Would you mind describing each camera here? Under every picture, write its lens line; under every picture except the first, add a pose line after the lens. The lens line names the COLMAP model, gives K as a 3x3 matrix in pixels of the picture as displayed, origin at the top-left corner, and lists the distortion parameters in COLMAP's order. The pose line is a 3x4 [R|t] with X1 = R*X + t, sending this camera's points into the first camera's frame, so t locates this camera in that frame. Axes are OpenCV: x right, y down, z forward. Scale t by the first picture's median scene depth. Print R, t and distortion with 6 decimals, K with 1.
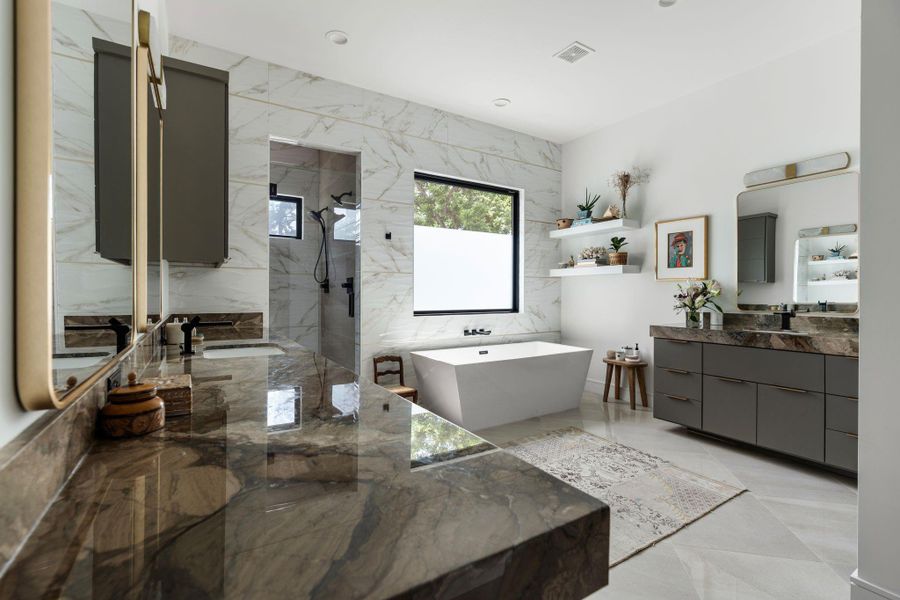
lens RADIAL K [[403.1, 0, 450.3], [0, 403.1, 295.9], [0, 0, 1]] dist [-0.011951, 0.003035]
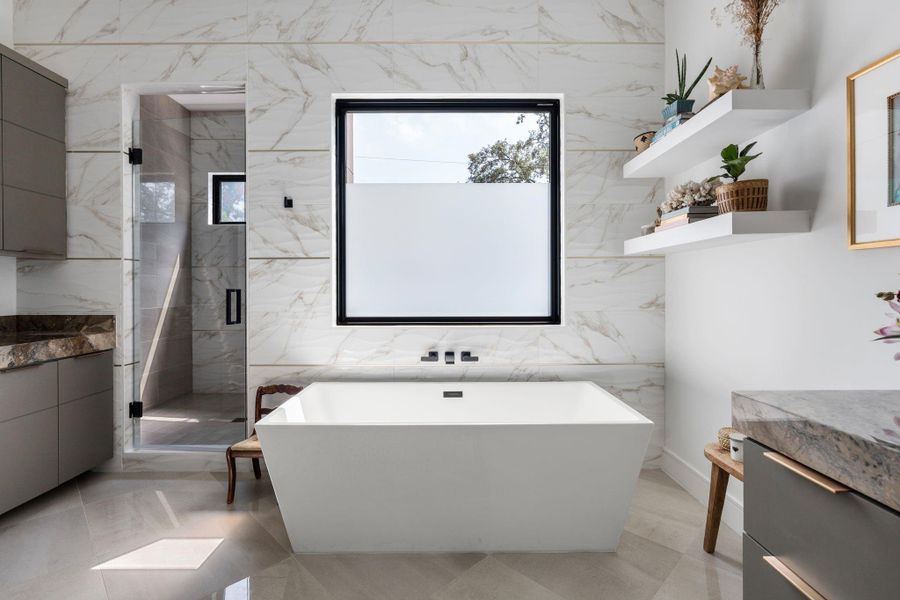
lens RADIAL K [[425.2, 0, 449.3], [0, 425.2, 291.1], [0, 0, 1]] dist [-0.004284, 0.000280]
pose [[0.845506, -0.002101, -0.533961, 0.409711], [0.000959, 0.999997, -0.002416, -0.002082], [0.533964, 0.001530, 0.845506, 0.513474]]
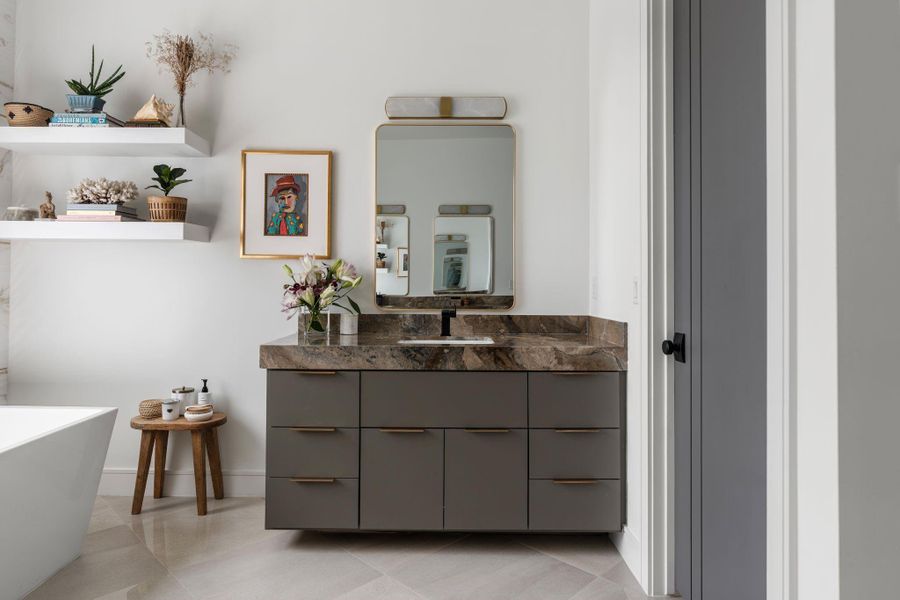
lens RADIAL K [[546.3, 0, 454.2], [0, 546.3, 275.9], [0, 0, 1]] dist [-0.006471, -0.000592]
pose [[0.525785, 0.014868, 0.850488, 0.040323], [-0.001320, 0.999860, -0.016663, -0.001596], [-0.850617, 0.007639, 0.525731, 0.369601]]
